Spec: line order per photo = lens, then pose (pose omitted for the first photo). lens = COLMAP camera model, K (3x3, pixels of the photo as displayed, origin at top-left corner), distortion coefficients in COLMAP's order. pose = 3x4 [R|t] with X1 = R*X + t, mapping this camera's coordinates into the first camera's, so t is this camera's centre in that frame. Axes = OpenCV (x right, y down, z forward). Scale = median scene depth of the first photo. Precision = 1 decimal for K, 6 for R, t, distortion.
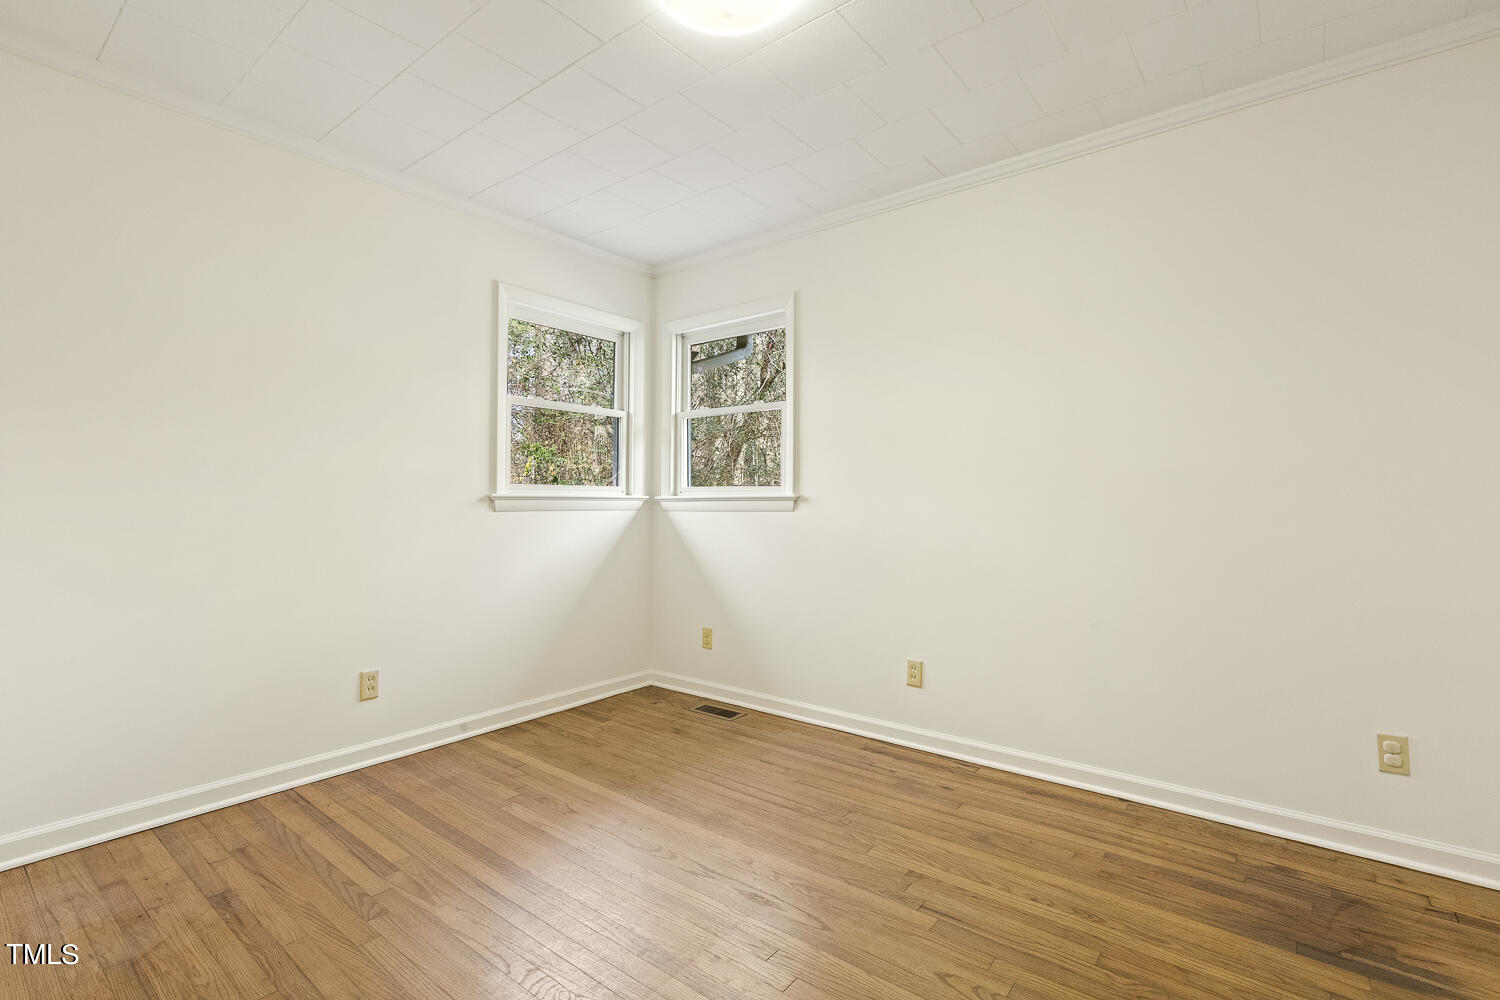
lens RADIAL K [[695.3, 0, 761.8], [0, 695.3, 505.1], [0, 0, 1]] dist [-0.002938, -0.000176]
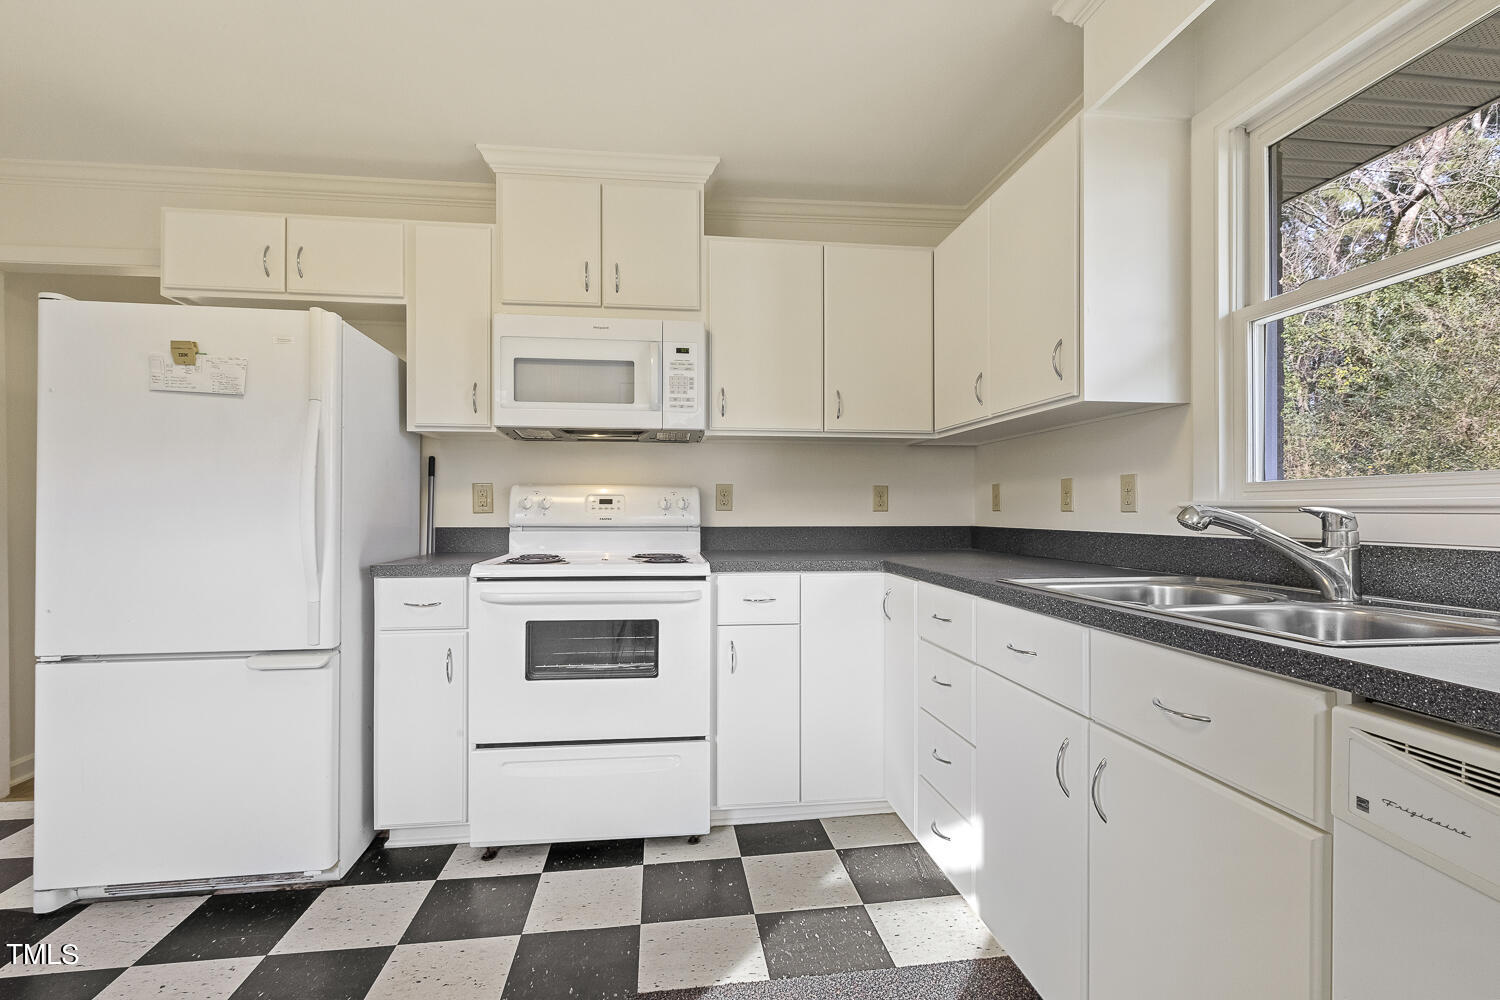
lens RADIAL K [[695.3, 0, 751.3], [0, 695.3, 504.1], [0, 0, 1]] dist [-0.002938, -0.000176]
pose [[0.730429, -0.008470, -0.682936, -0.046495], [-0.004972, 0.999831, -0.017718, -0.002974], [0.682970, 0.016337, 0.730263, 0.479163]]
